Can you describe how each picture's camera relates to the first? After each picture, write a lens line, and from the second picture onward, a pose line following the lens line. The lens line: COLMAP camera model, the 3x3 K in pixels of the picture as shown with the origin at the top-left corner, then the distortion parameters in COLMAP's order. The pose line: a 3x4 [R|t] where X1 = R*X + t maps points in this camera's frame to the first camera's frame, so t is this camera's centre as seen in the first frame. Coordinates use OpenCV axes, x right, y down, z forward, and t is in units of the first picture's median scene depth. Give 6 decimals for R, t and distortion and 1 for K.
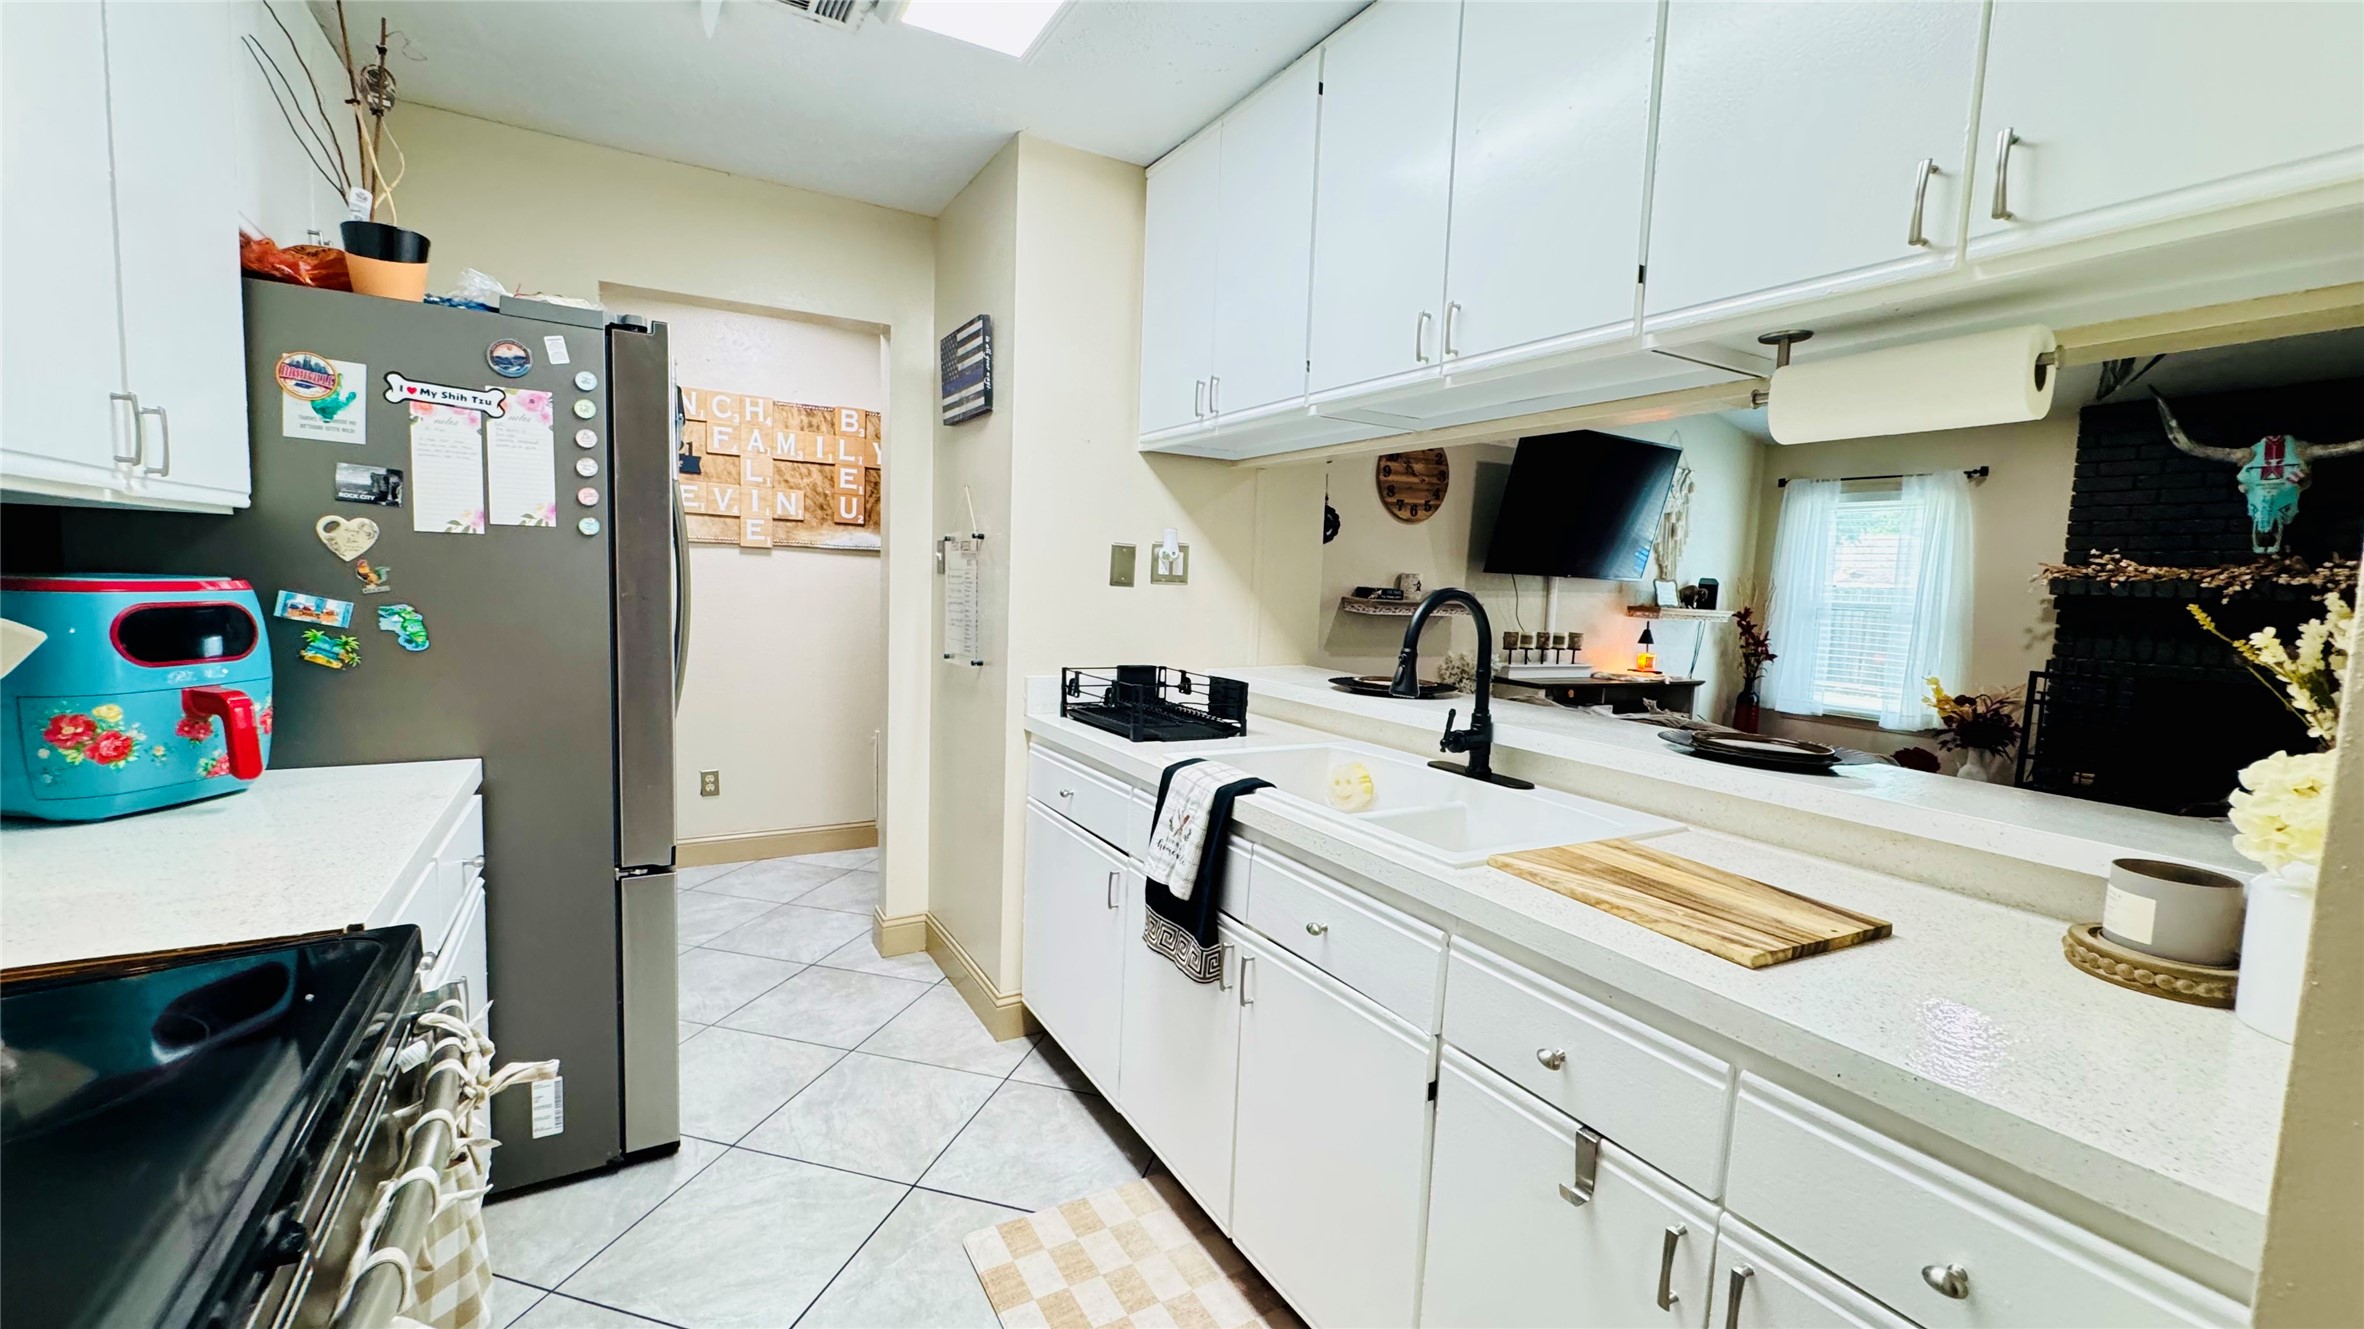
lens RADIAL K [[944.7, 0, 1179.5], [0, 944.7, 664.7], [0, 0, 1]] dist [-0.005571, 0.000743]
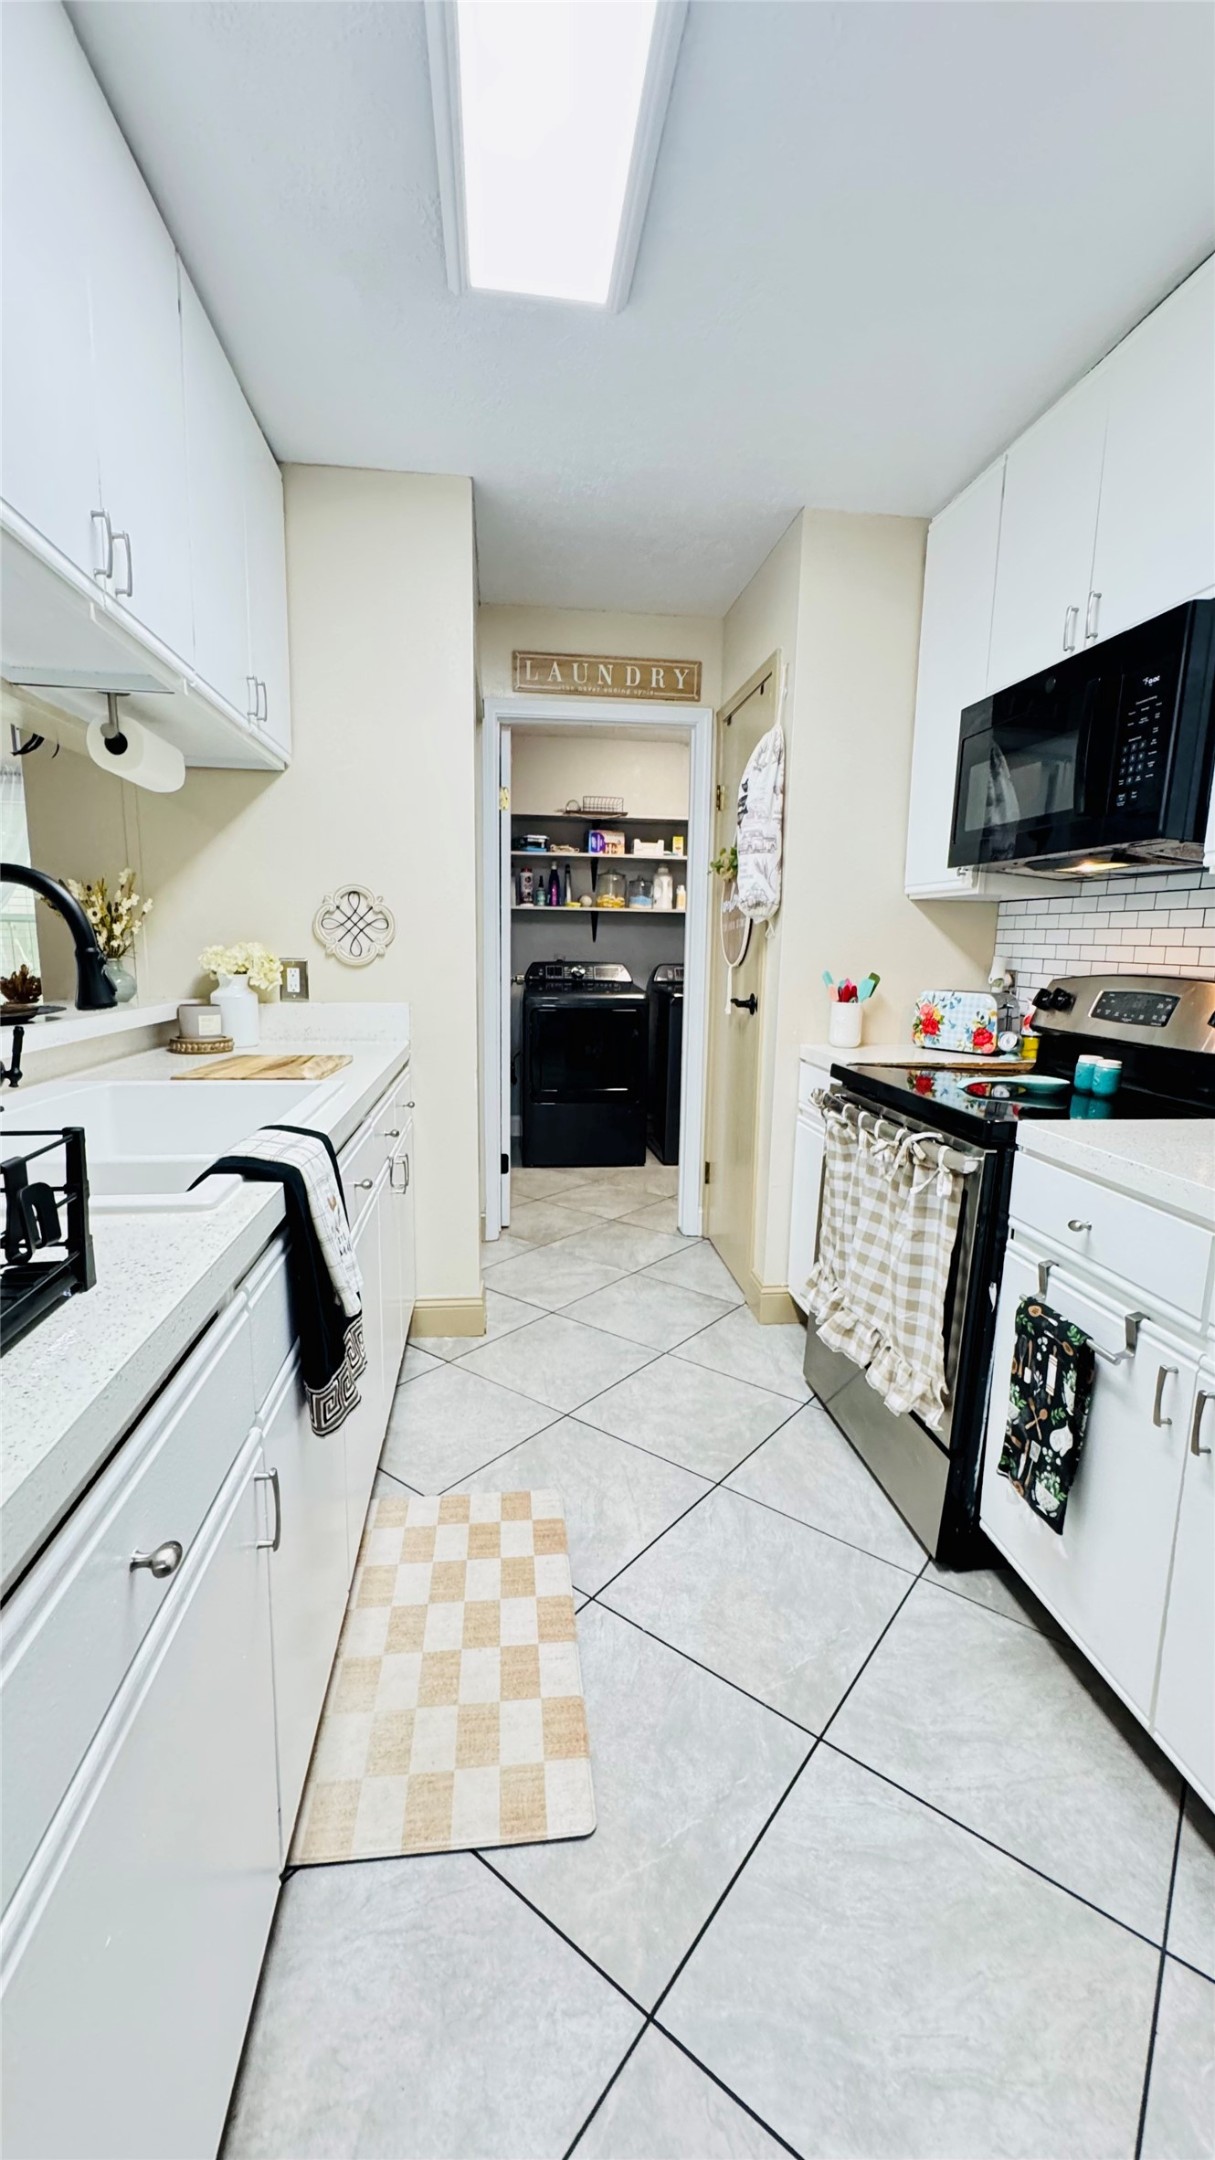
lens RADIAL K [[863.2, 0, 612.0], [0, 863.2, 1076.9], [0, 0, 1]] dist [-0.005571, 0.000743]
pose [[-0.921008, -0.111593, 0.373218, -0.422519], [-0.017926, 0.969216, 0.245560, -0.094708], [-0.389131, 0.219473, -0.894656, 1.457890]]
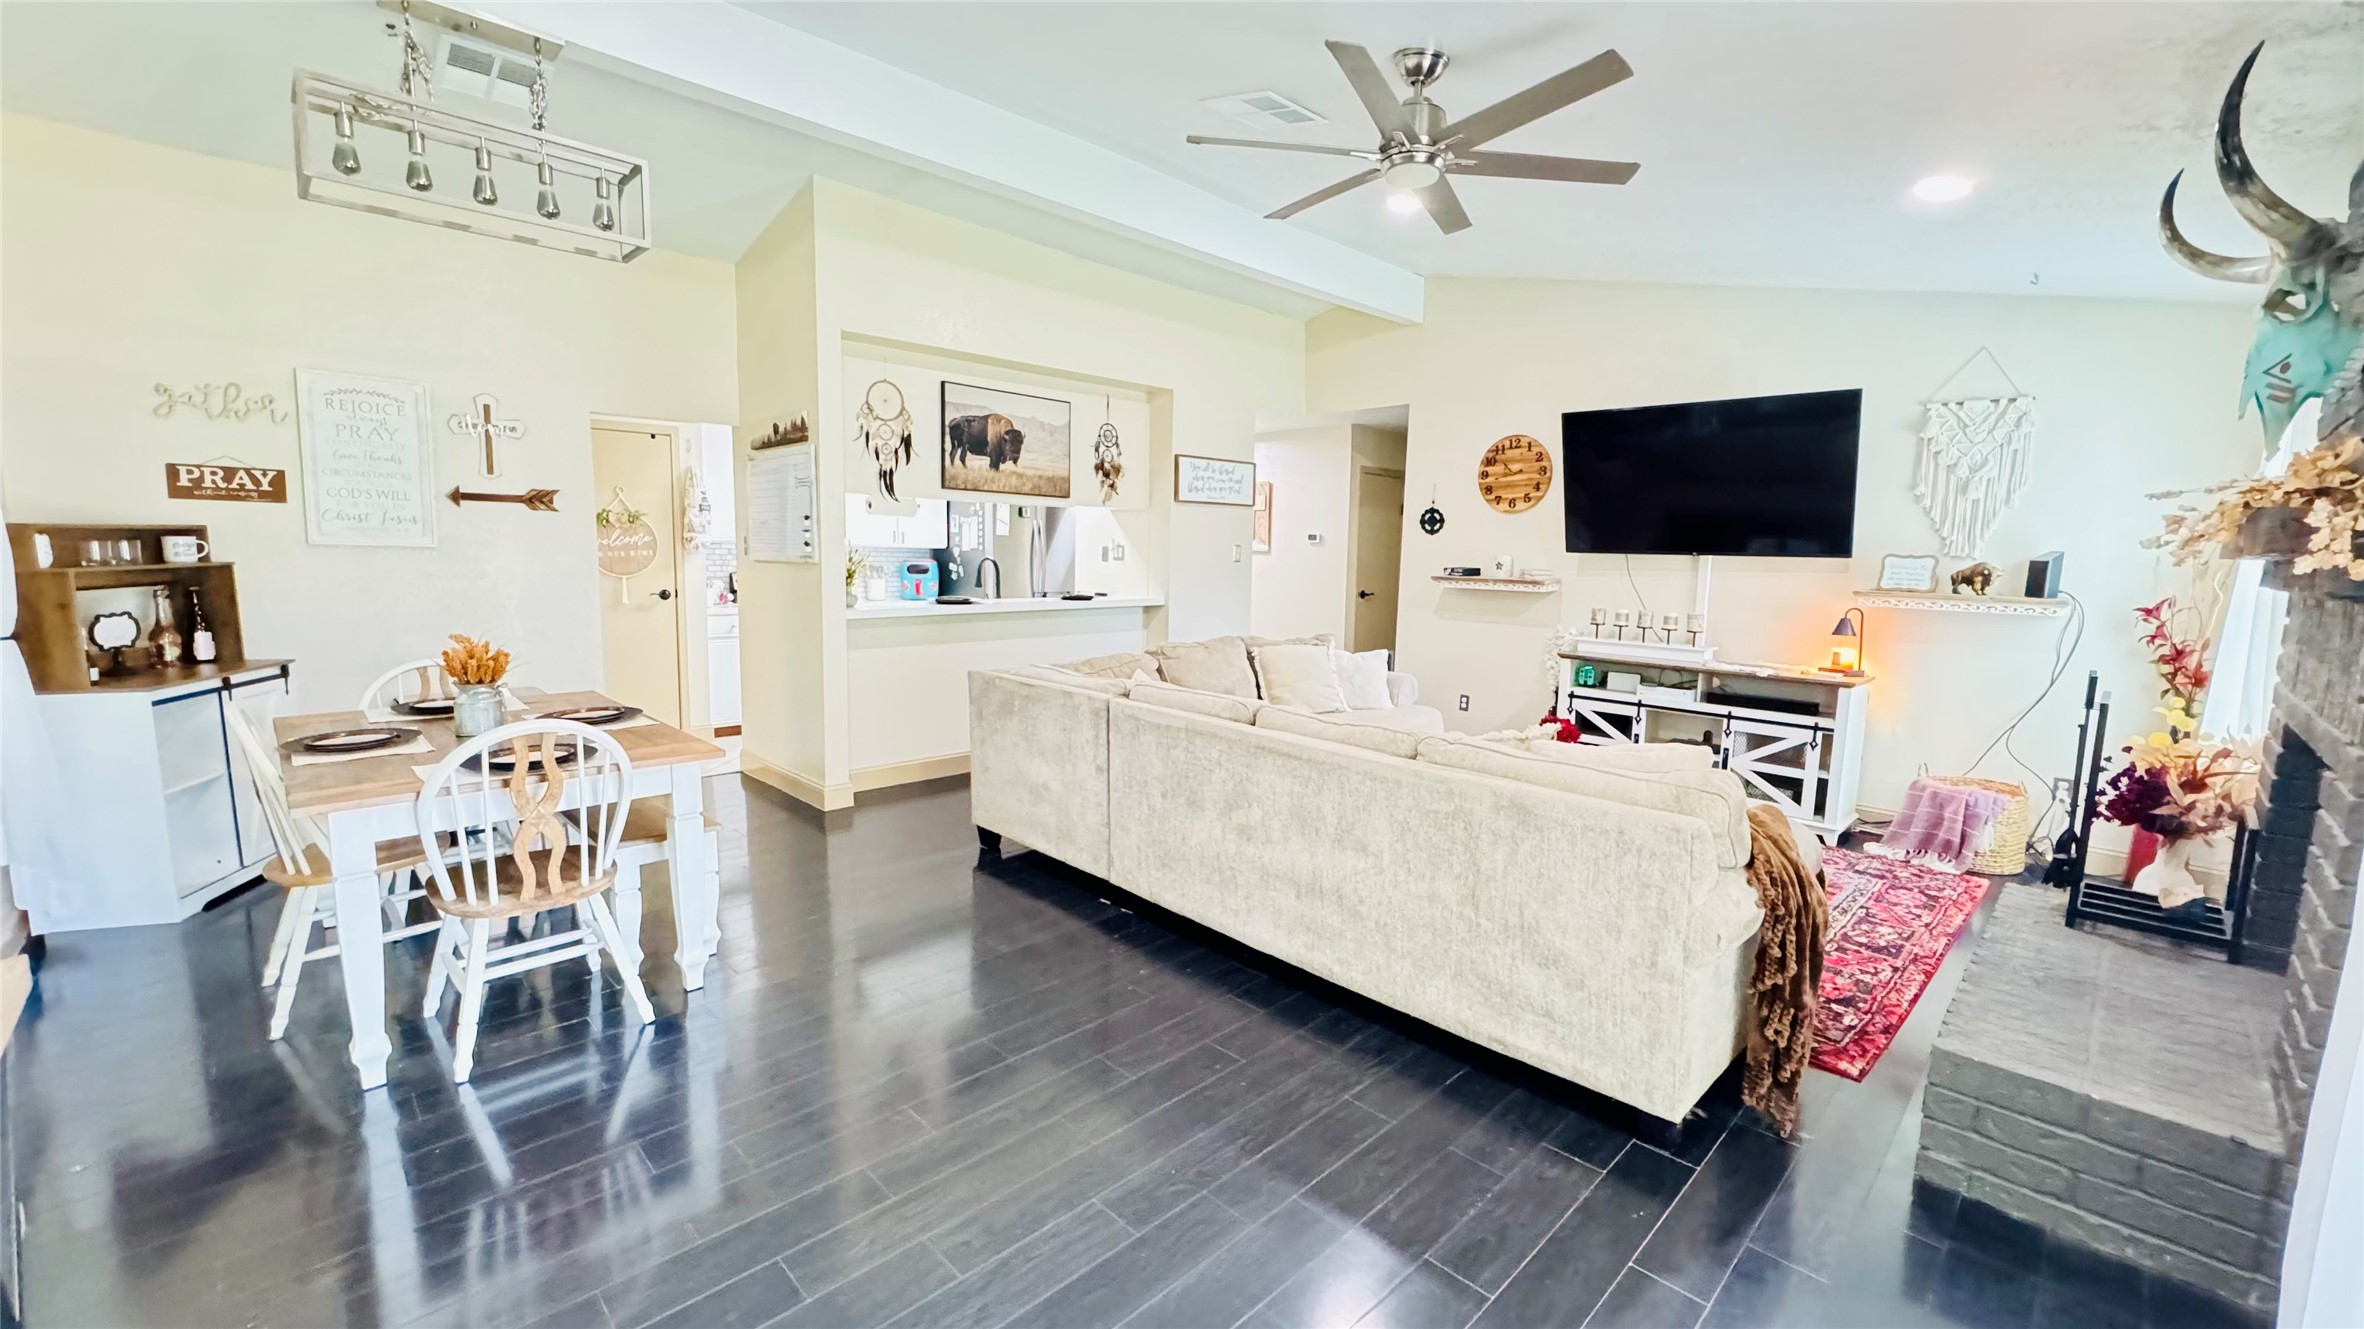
lens RADIAL K [[944.7, 0, 1179.5], [0, 944.7, 664.7], [0, 0, 1]] dist [-0.005571, 0.000743]
pose [[0.248796, 0.082132, -0.965067, 3.705181], [-0.098629, 0.993367, 0.059114, 0.034250], [0.963521, 0.080476, 0.255246, 0.834250]]
